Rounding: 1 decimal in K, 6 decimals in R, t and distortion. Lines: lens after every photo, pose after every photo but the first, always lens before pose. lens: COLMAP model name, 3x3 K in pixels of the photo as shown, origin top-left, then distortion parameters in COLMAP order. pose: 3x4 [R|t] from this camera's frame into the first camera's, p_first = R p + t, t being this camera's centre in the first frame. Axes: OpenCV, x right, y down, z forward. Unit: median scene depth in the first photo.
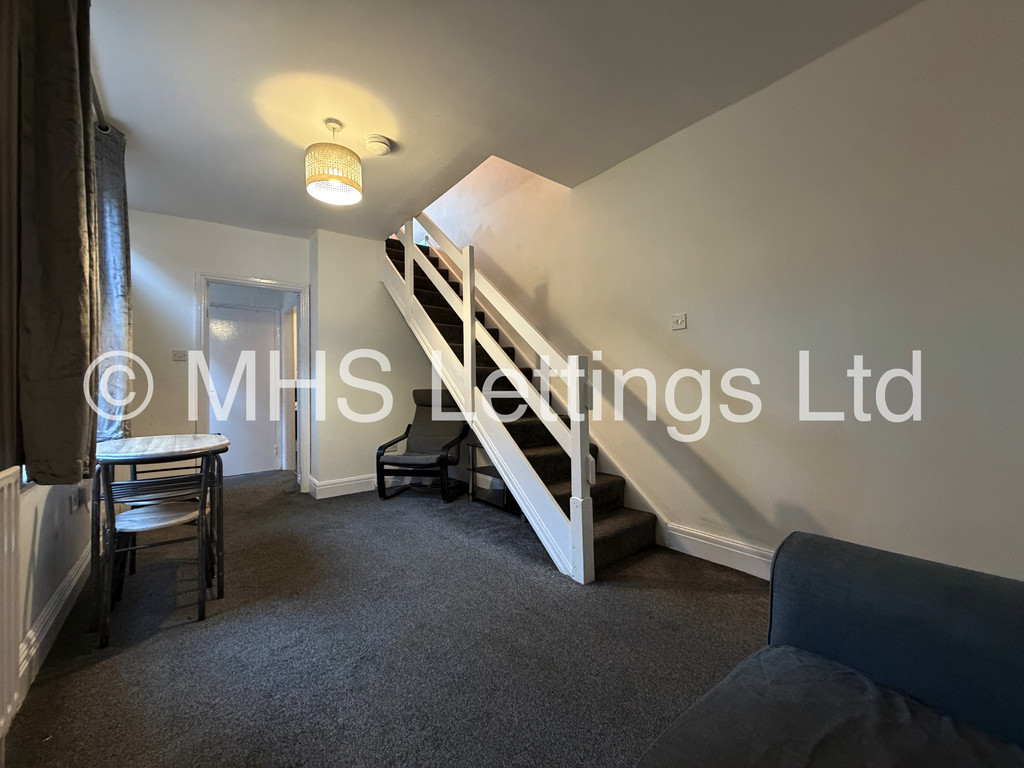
lens RADIAL K [[406.6, 0, 511.4], [0, 406.6, 386.5], [0, 0, 1]] dist [0.001630, 0.000343]
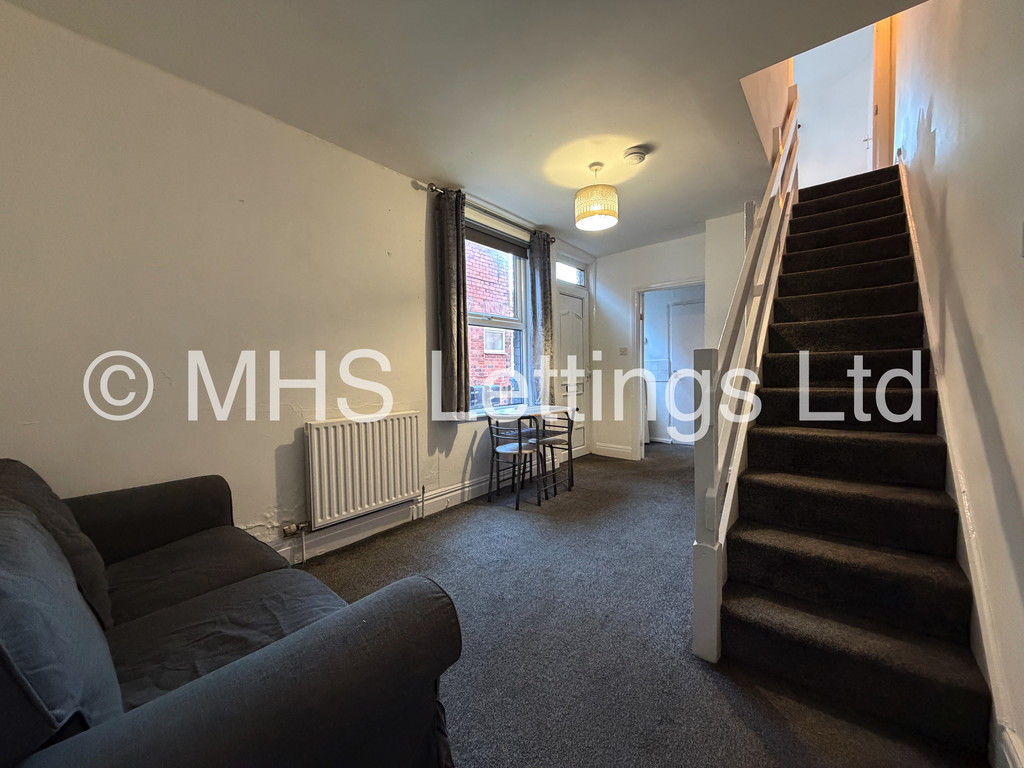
lens RADIAL K [[406.6, 0, 502.5], [0, 406.6, 385.7], [0, 0, 1]] dist [0.001630, 0.000343]
pose [[0.186399, 0.034065, -0.981883, 0.877458], [0.019723, 0.999068, 0.038405, -0.035648], [0.982276, -0.026524, 0.185553, 0.572566]]
